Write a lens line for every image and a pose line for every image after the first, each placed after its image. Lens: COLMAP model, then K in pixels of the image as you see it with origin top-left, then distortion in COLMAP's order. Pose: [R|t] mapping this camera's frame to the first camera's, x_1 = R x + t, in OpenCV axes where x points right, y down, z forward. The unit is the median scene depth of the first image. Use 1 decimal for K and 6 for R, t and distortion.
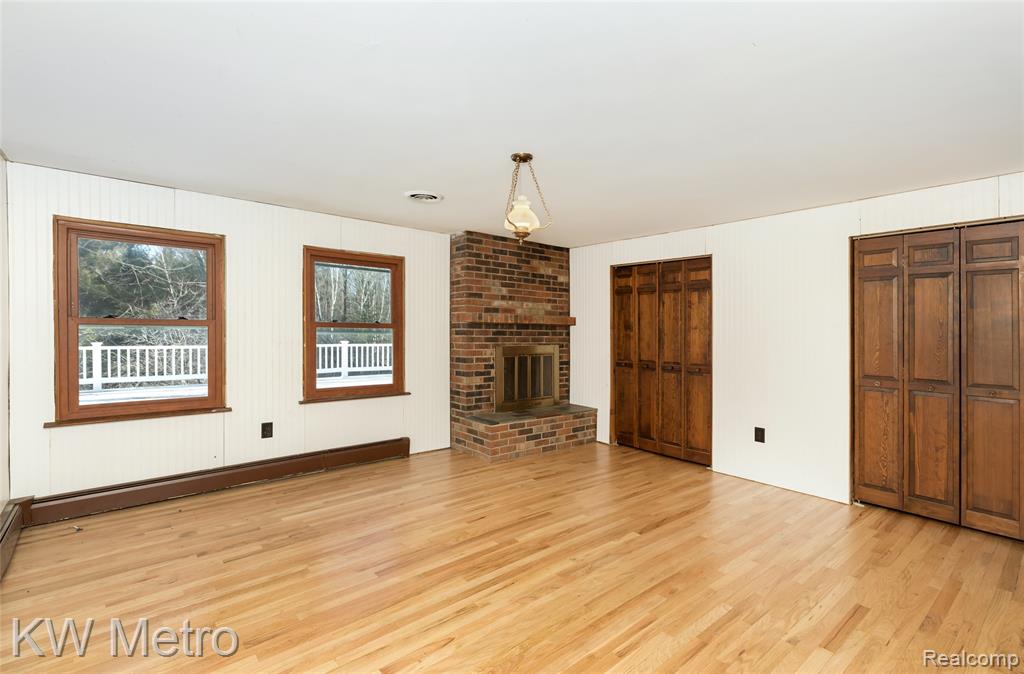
lens RADIAL K [[474.8, 0, 511.9], [0, 474.8, 324.3], [0, 0, 1]] dist [0.019087, -0.000015]
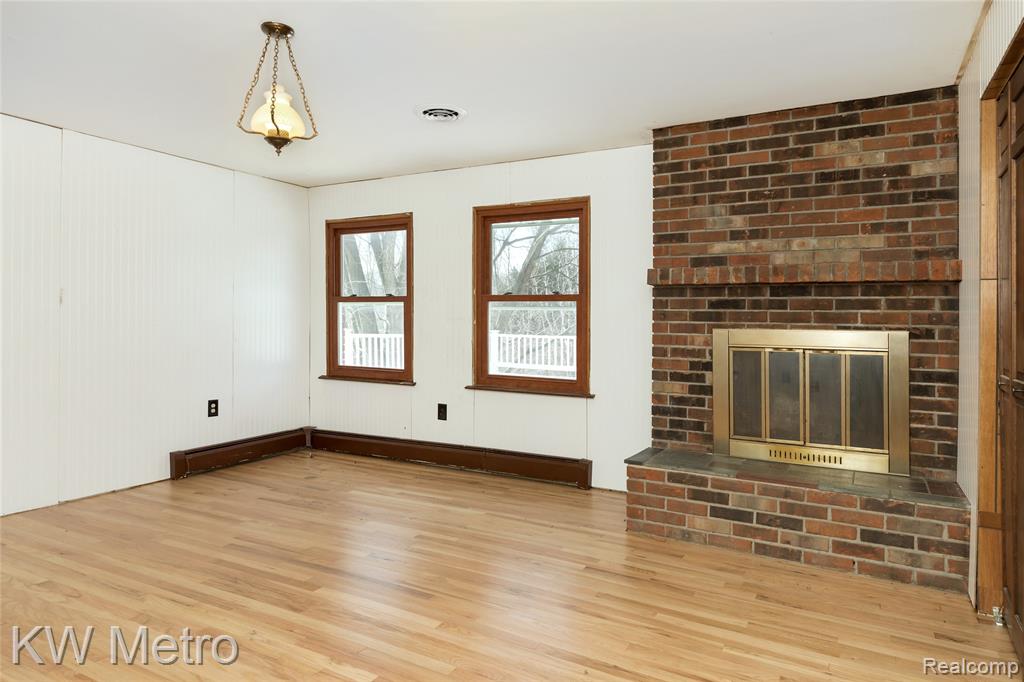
lens RADIAL K [[631.9, 0, 511.4], [0, 631.9, 329.8], [0, 0, 1]] dist [0.010508, 0.000710]
pose [[0.357977, 0.000205, -0.933730, 0.549606], [-0.000683, 1.000000, -0.000043, 0.047877], [0.933730, 0.000653, 0.357977, 0.539271]]
